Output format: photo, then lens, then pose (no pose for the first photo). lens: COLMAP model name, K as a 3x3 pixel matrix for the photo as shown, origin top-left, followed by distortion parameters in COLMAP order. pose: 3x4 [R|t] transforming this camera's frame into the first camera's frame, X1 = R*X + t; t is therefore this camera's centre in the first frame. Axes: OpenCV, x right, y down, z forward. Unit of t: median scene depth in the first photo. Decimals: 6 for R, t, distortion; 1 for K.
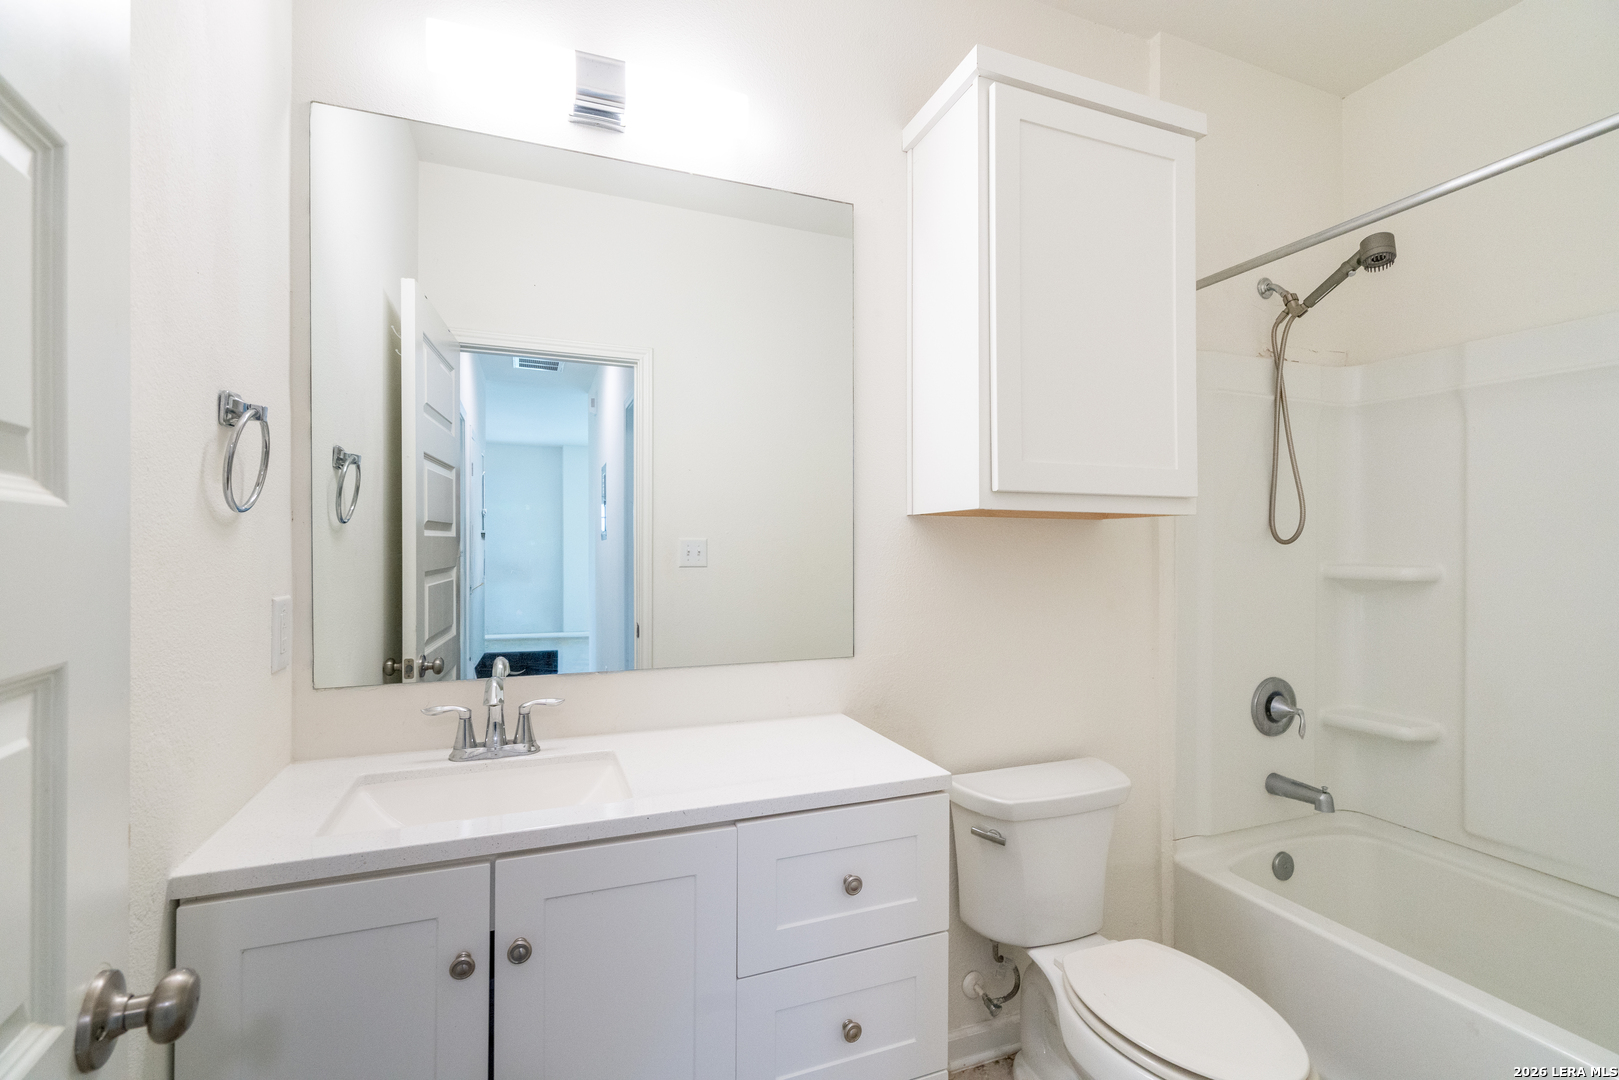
lens RADIAL K [[722.4, 0, 810.8], [0, 722.4, 543.3], [0, 0, 1]] dist [0.000632, 0.000540]
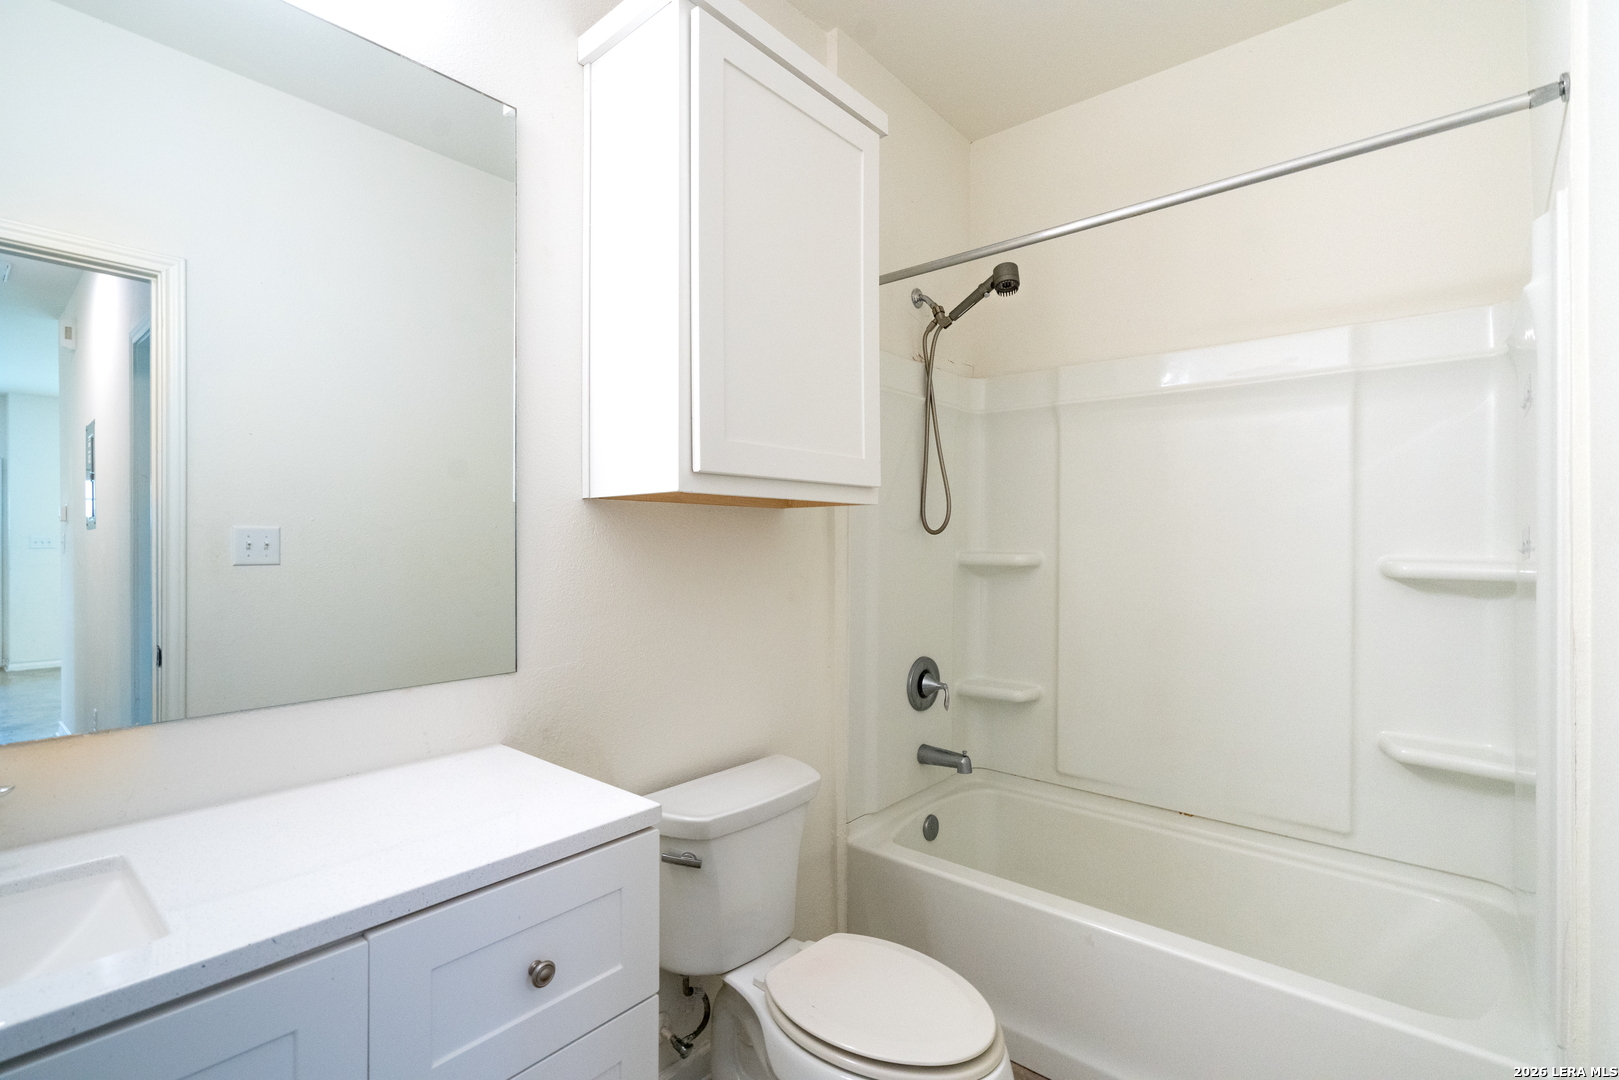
lens RADIAL K [[737.9, 0, 816.3], [0, 737.9, 540.0], [0, 0, 1]] dist [-0.002563, 0.001732]
pose [[0.877425, -0.001389, 0.479713, -0.038596], [-0.000797, 0.999990, 0.004352, 0.005434], [-0.479714, -0.004201, 0.877415, 0.109940]]
